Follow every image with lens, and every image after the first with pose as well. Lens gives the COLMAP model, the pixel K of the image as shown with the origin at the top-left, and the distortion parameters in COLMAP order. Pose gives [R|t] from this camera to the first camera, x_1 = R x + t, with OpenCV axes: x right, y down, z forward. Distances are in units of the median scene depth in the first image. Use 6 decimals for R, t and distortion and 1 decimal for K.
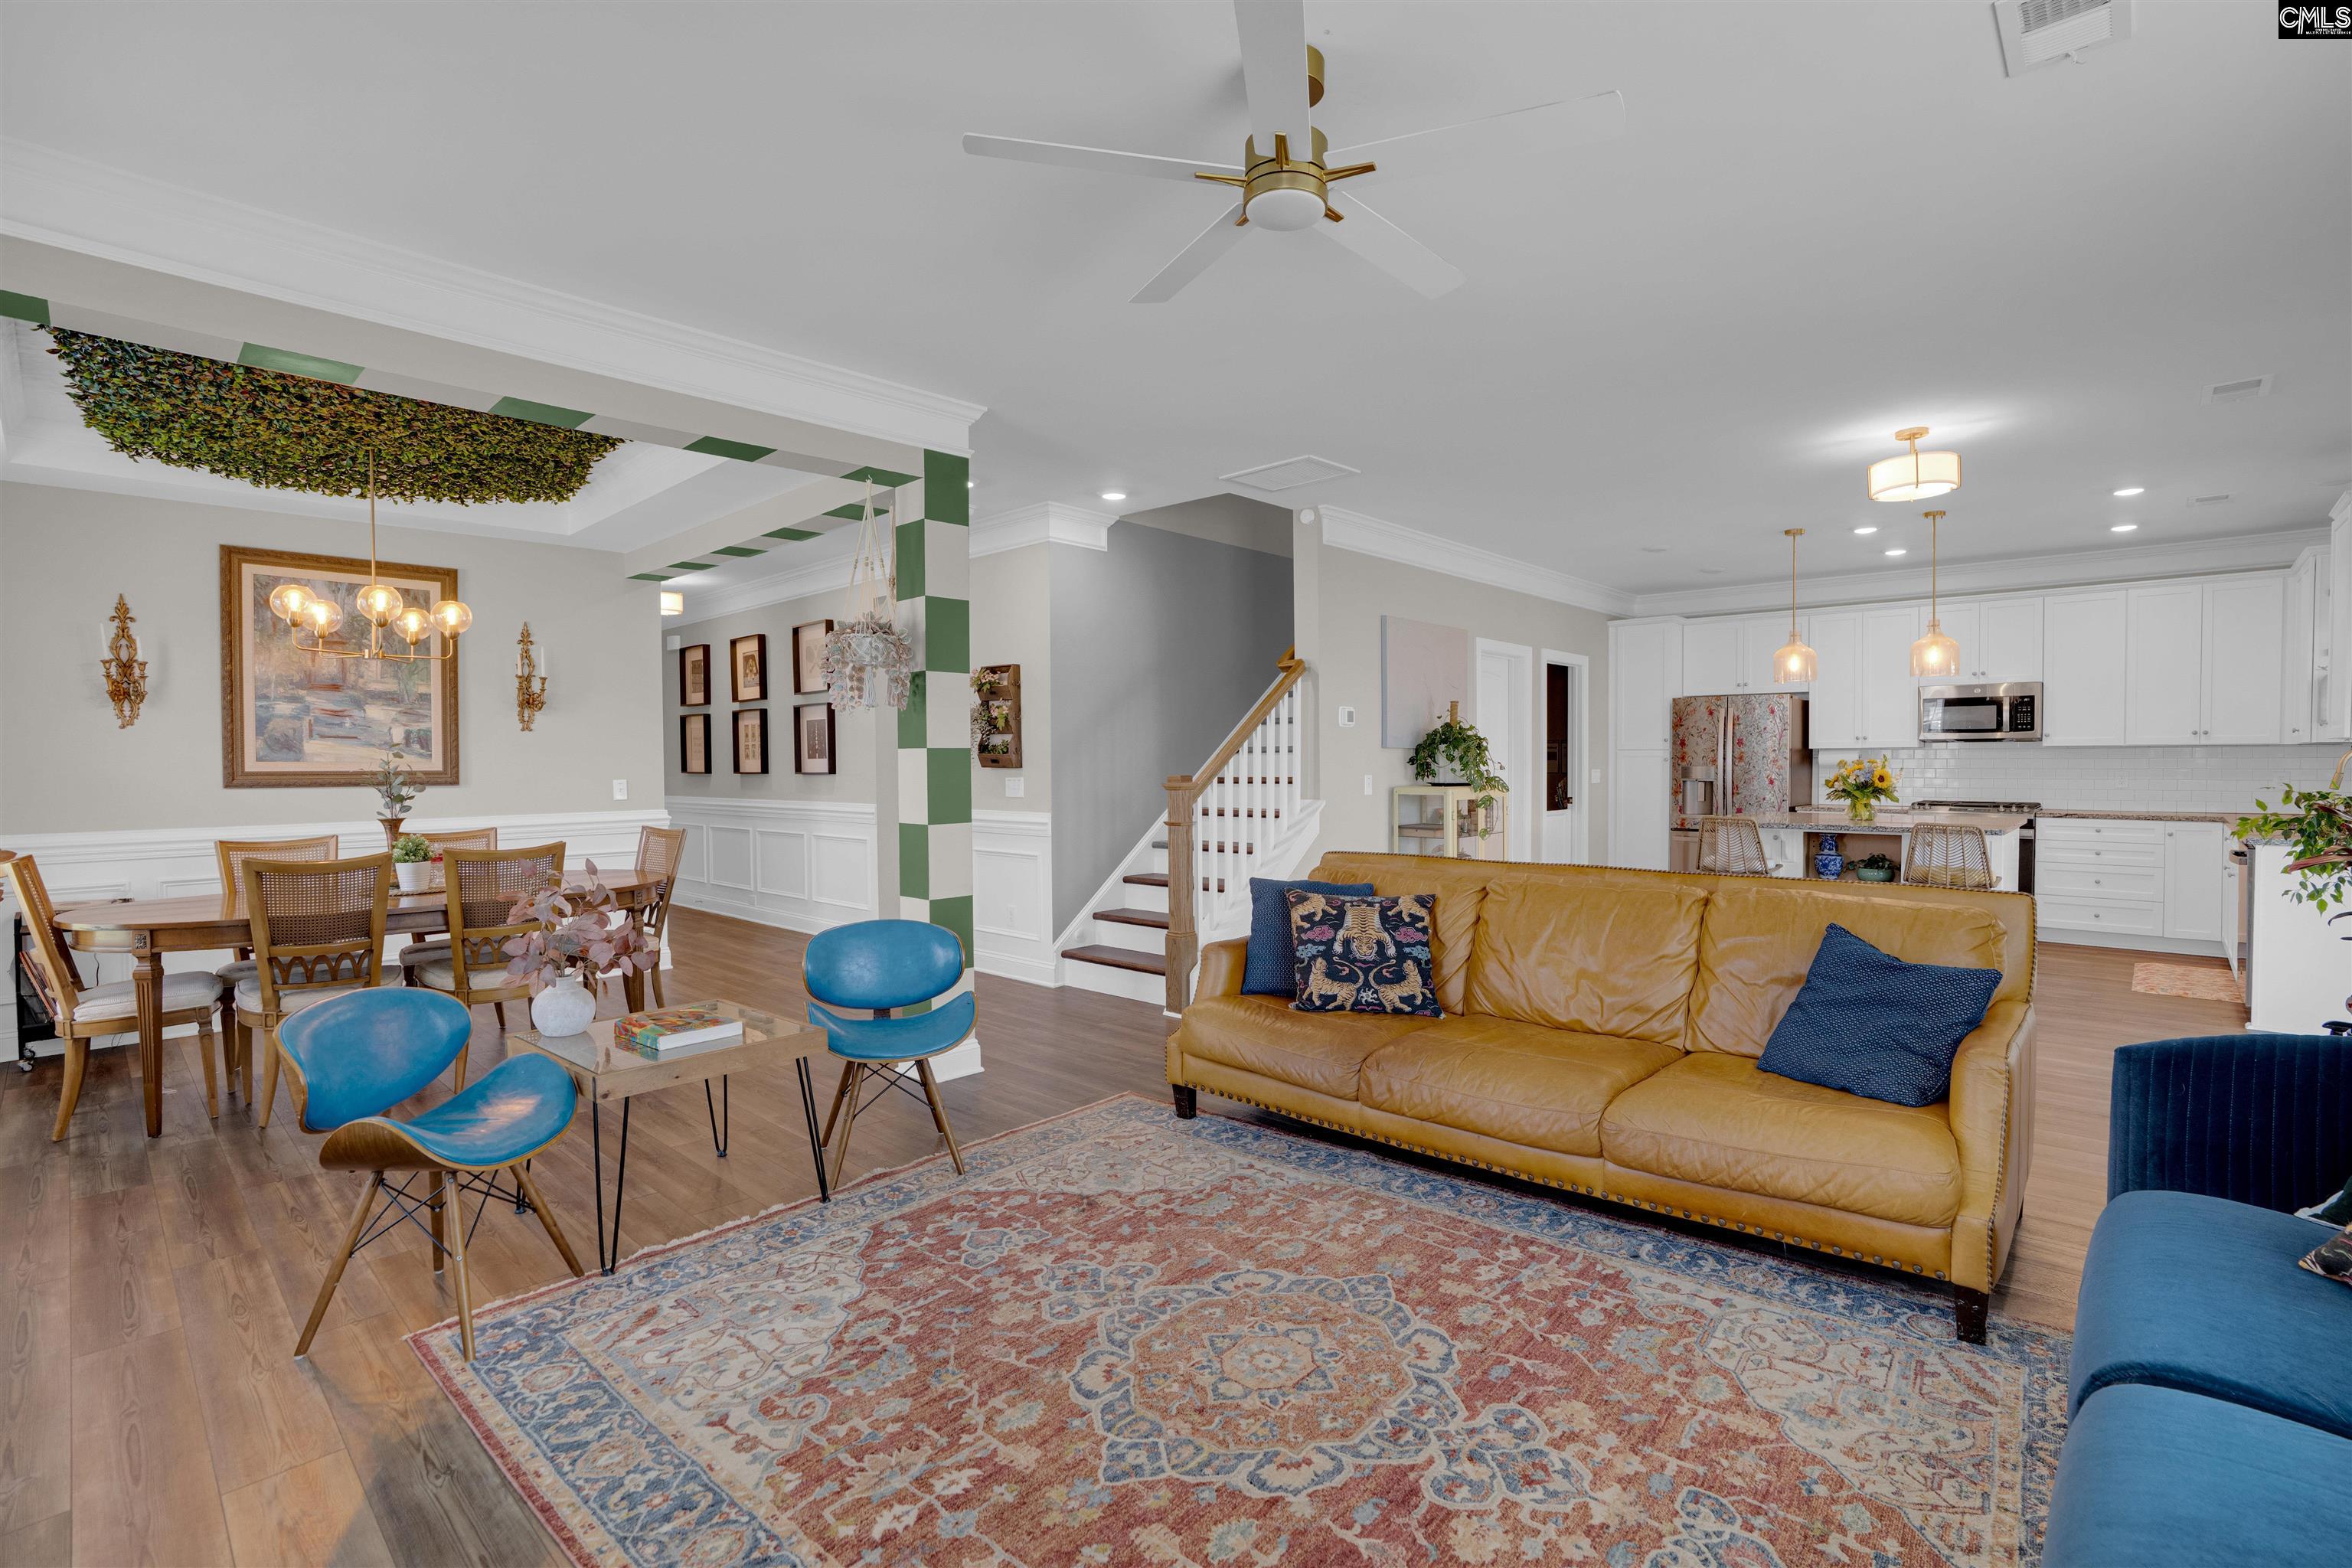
lens RADIAL K [[1086.3, 0, 1212.2], [0, 1086.3, 783.8], [0, 0, 1]] dist [-0.062595, 0.008518]
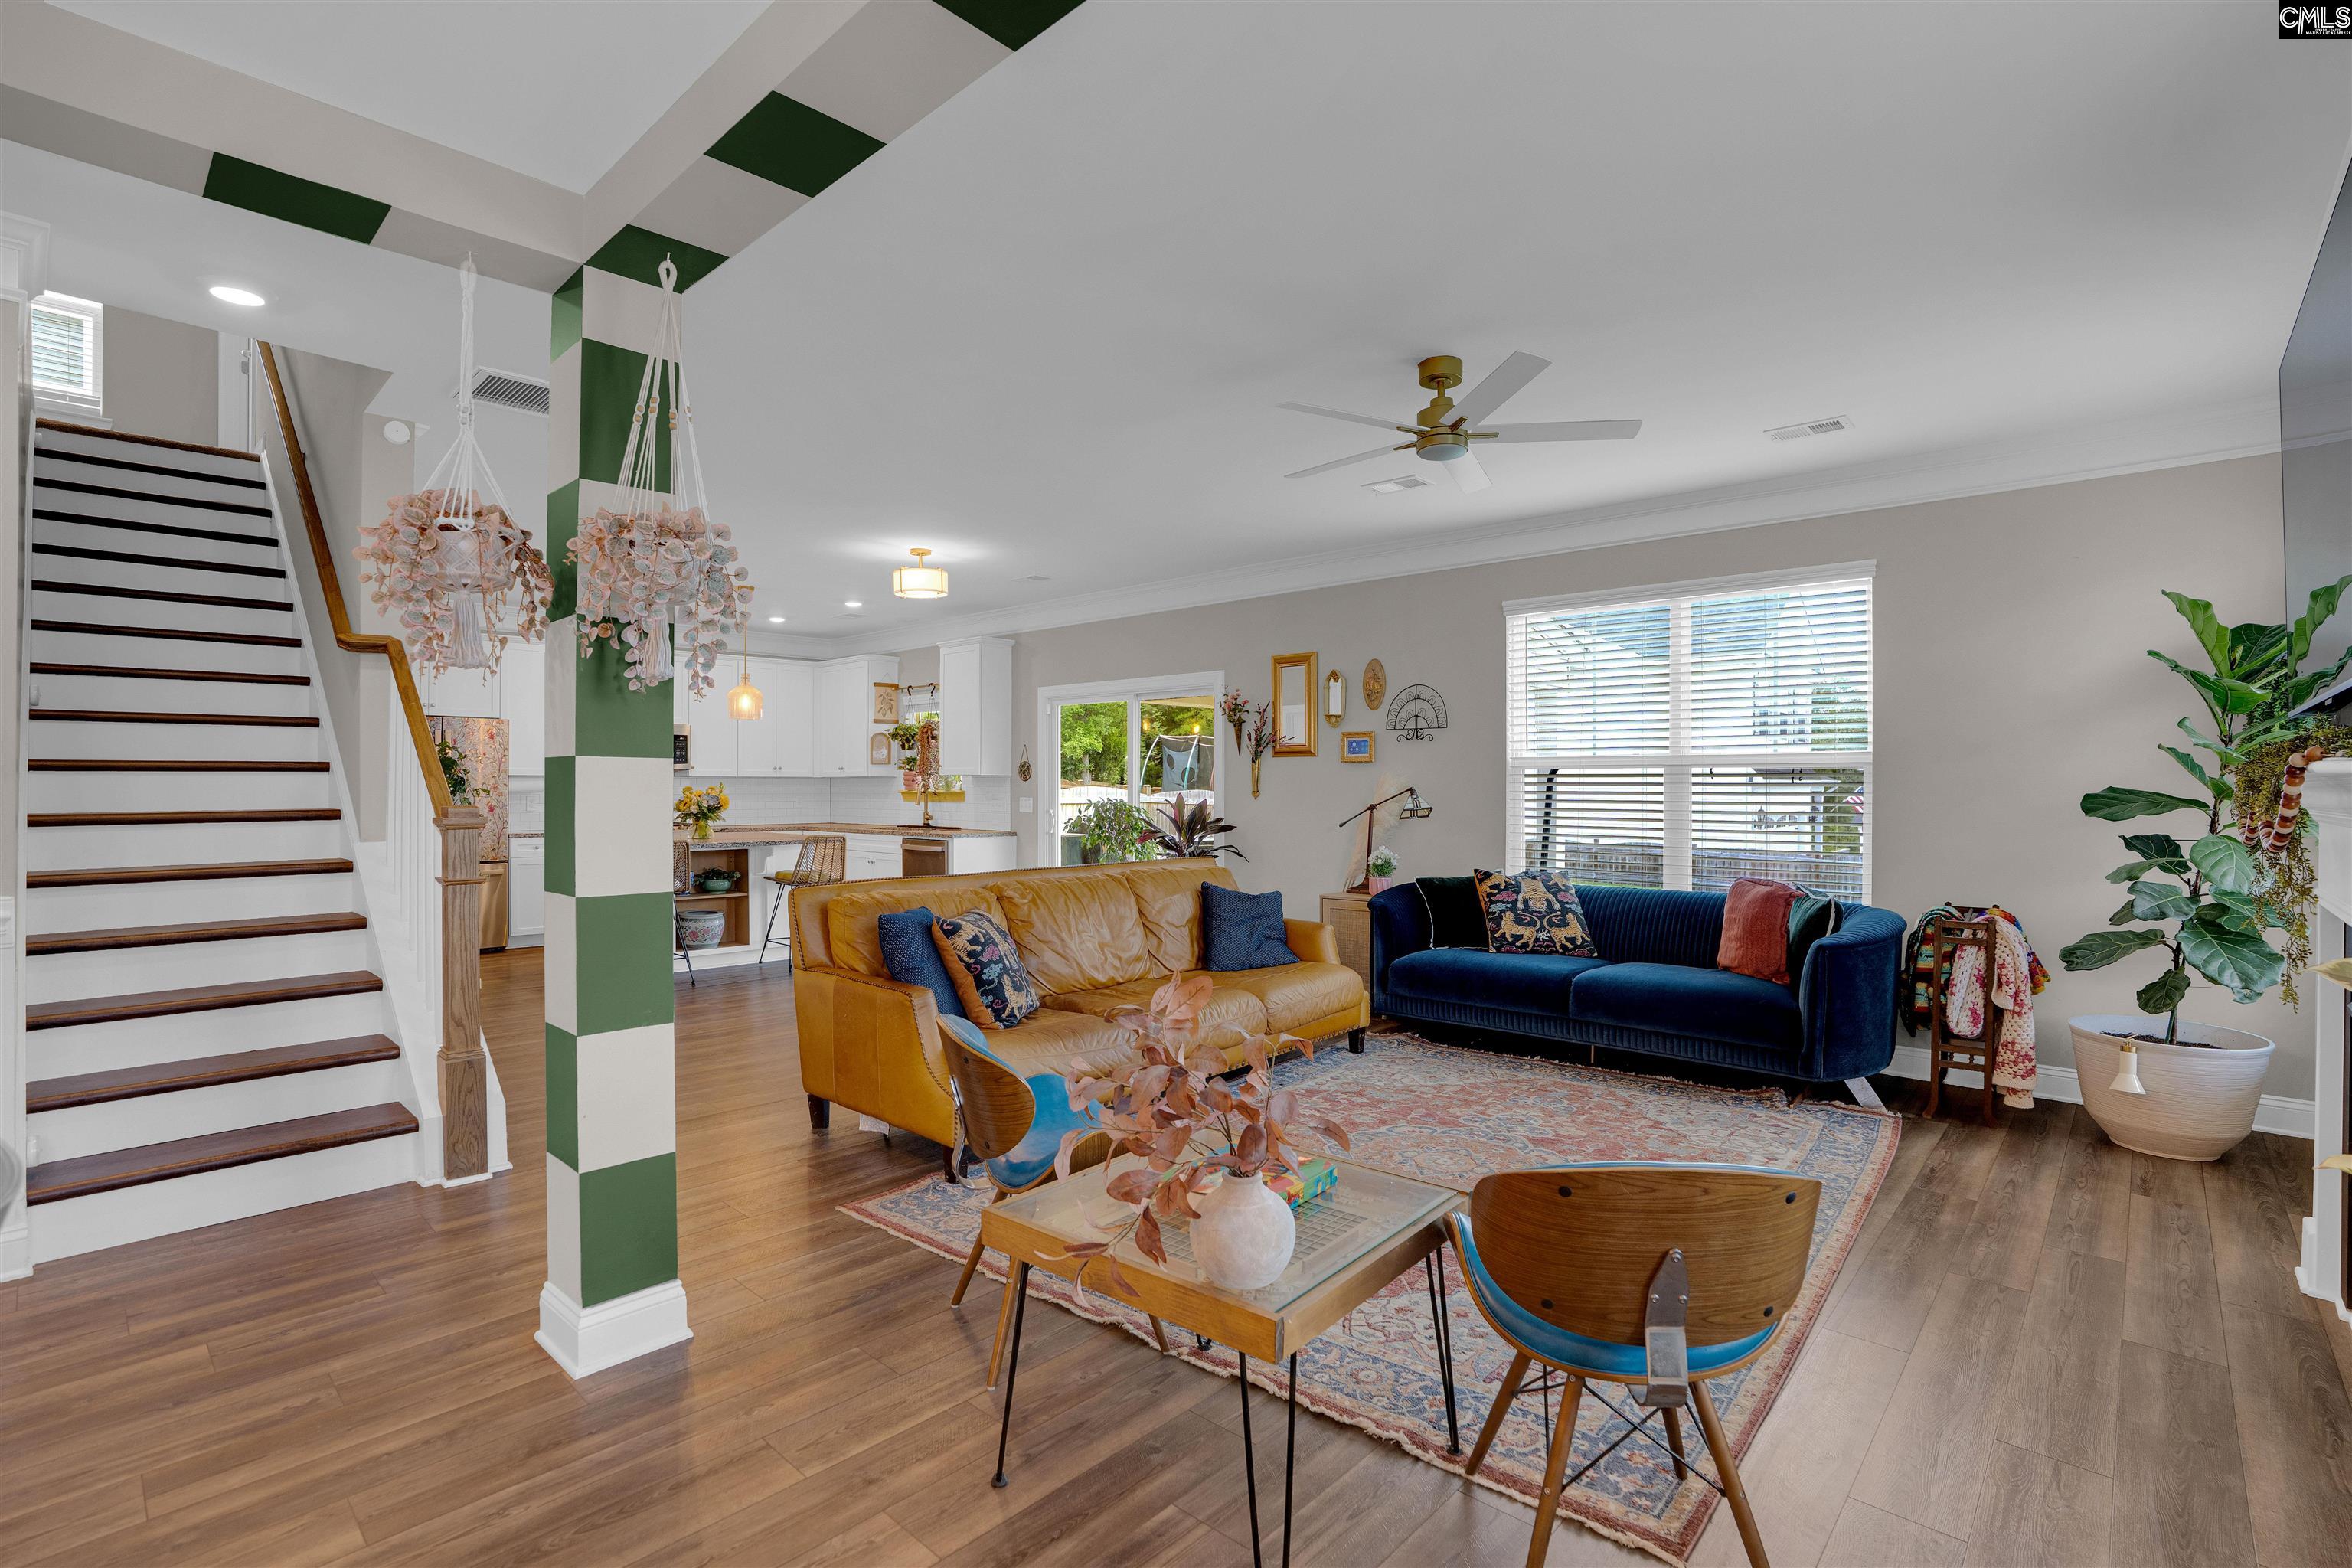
lens RADIAL K [[1086.3, 0, 1156.2], [0, 1086.3, 785.9], [0, 0, 1]] dist [-0.062595, 0.008518]
pose [[0.028795, 0.003610, 0.999579, -0.763591], [0.020156, 0.999788, -0.004192, -0.012166], [-0.999382, 0.020269, 0.028716, 0.665856]]
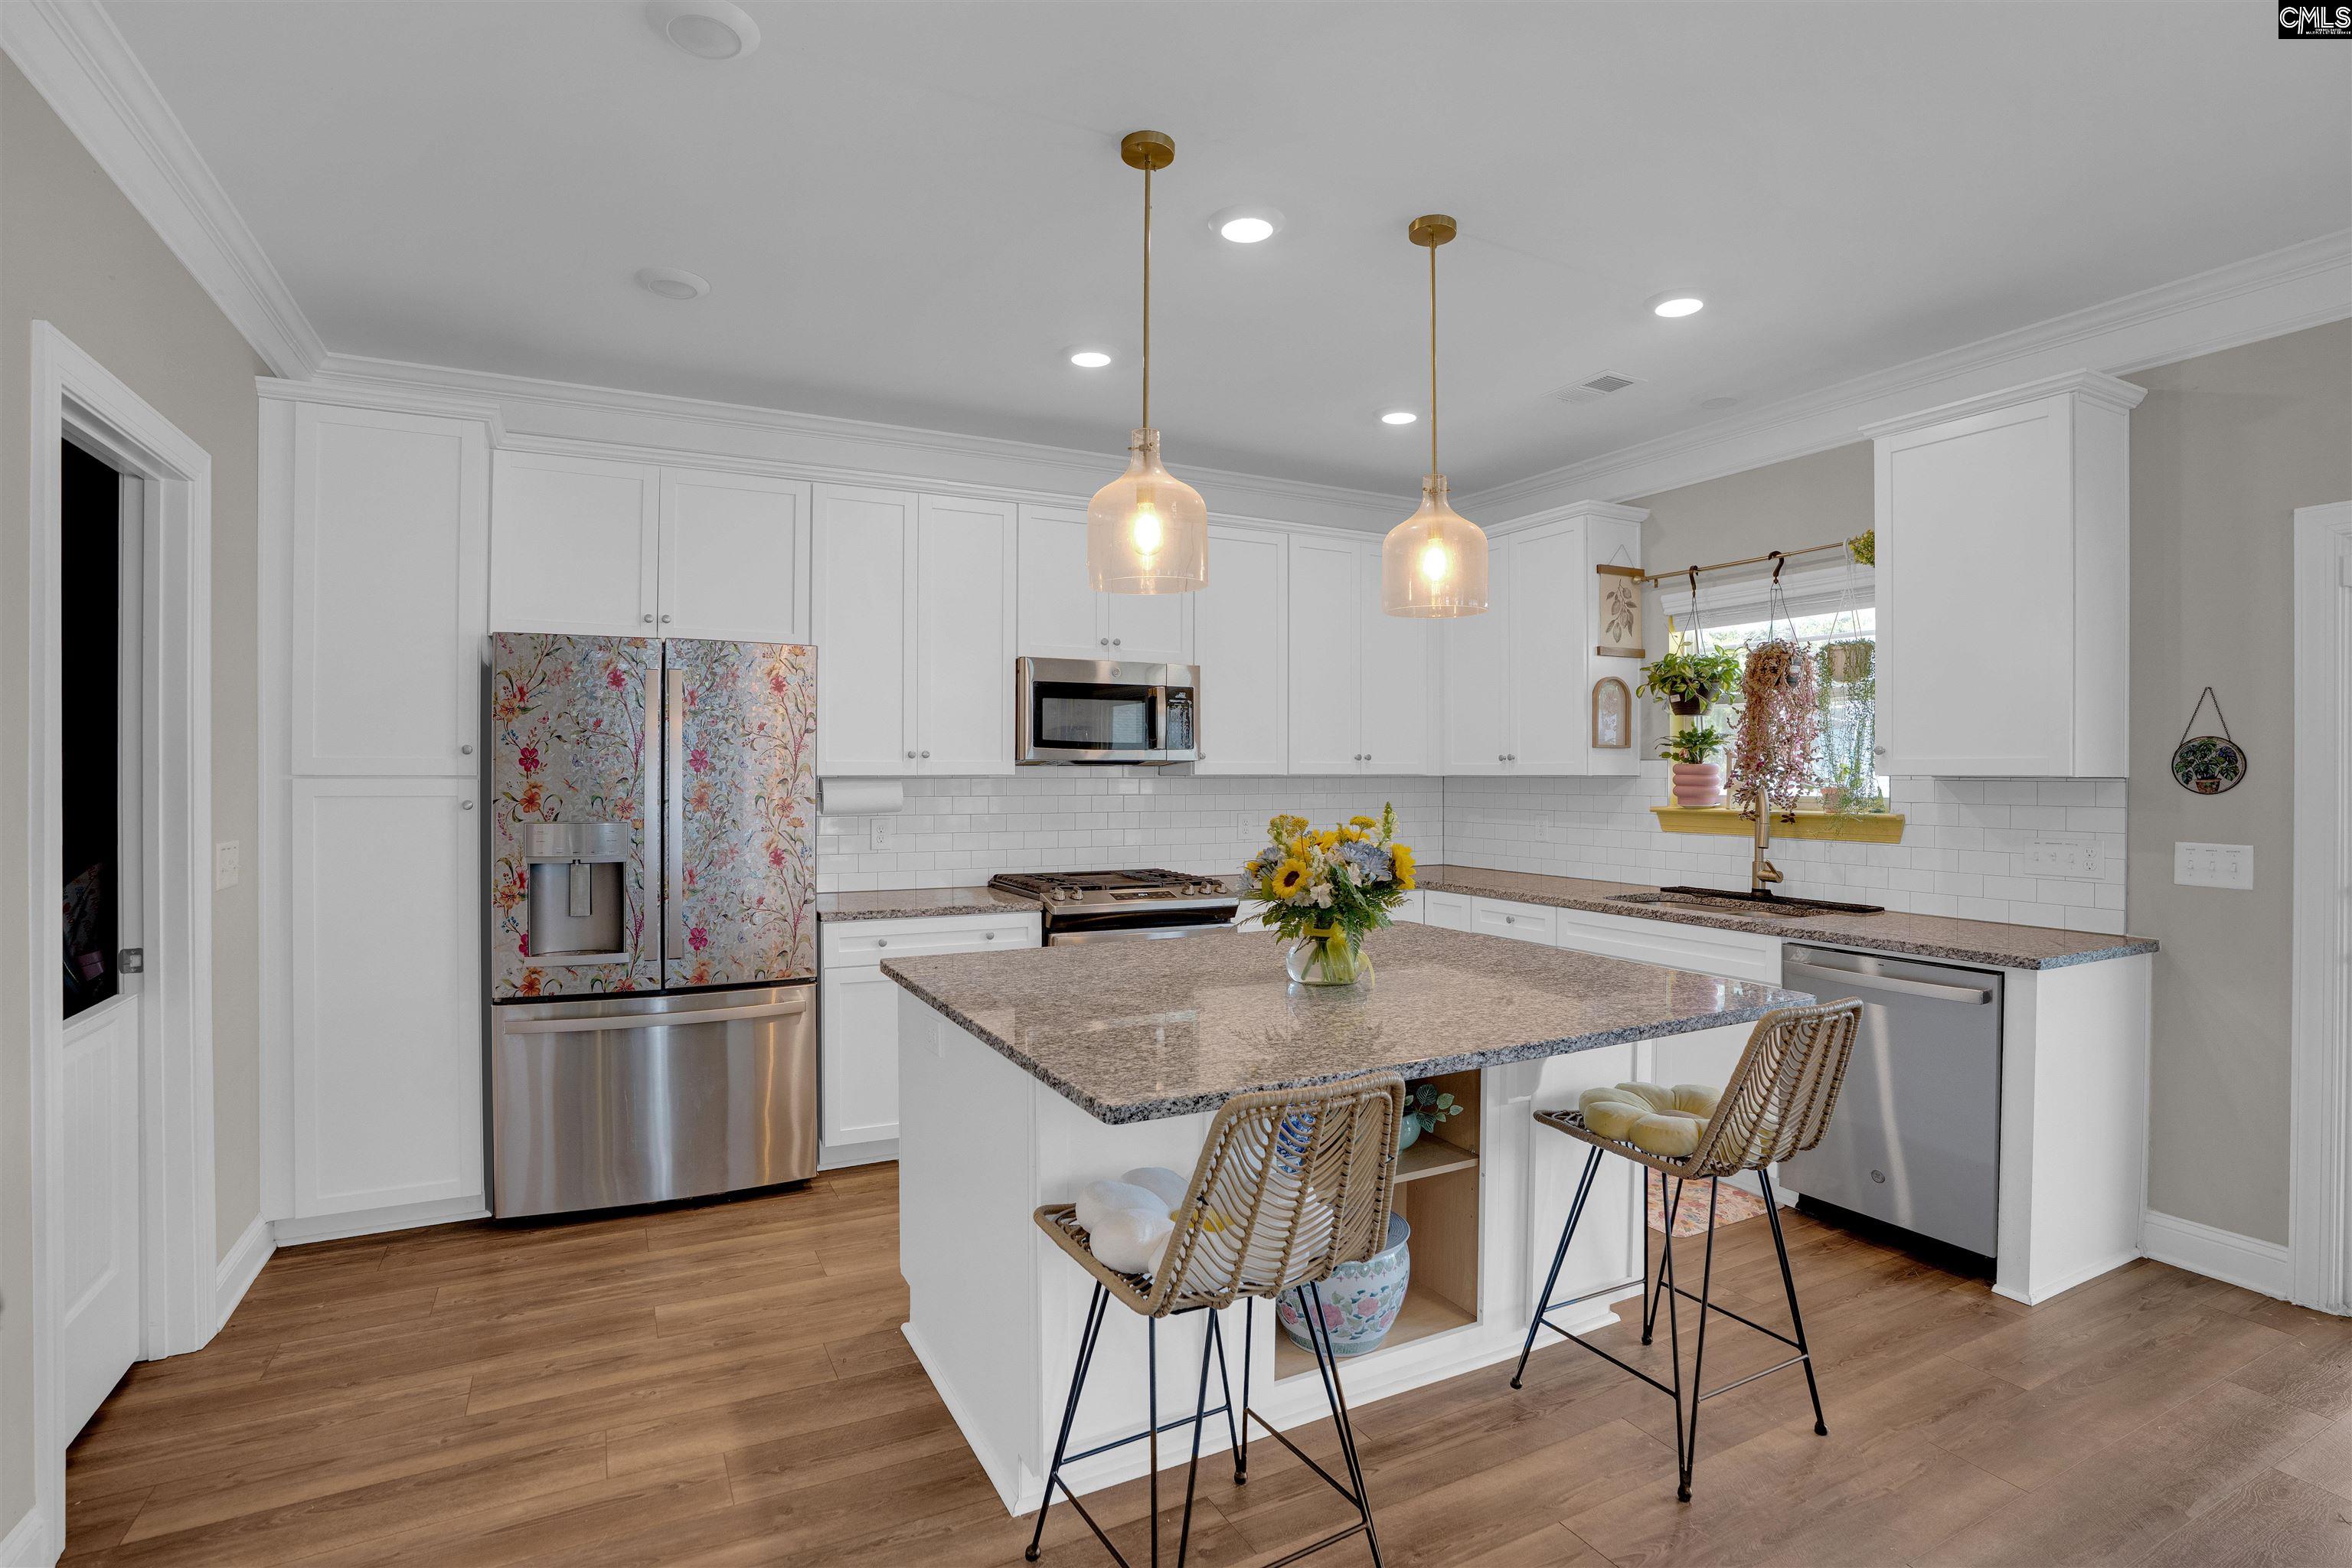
lens RADIAL K [[1086.3, 0, 1154.4], [0, 1086.3, 782.7], [0, 0, 1]] dist [-0.062595, 0.008518]
pose [[0.371251, -0.002798, 0.928528, 0.343625], [0.017308, 0.999843, -0.003907, -0.048029], [-0.928371, 0.017521, 0.371241, 1.297018]]
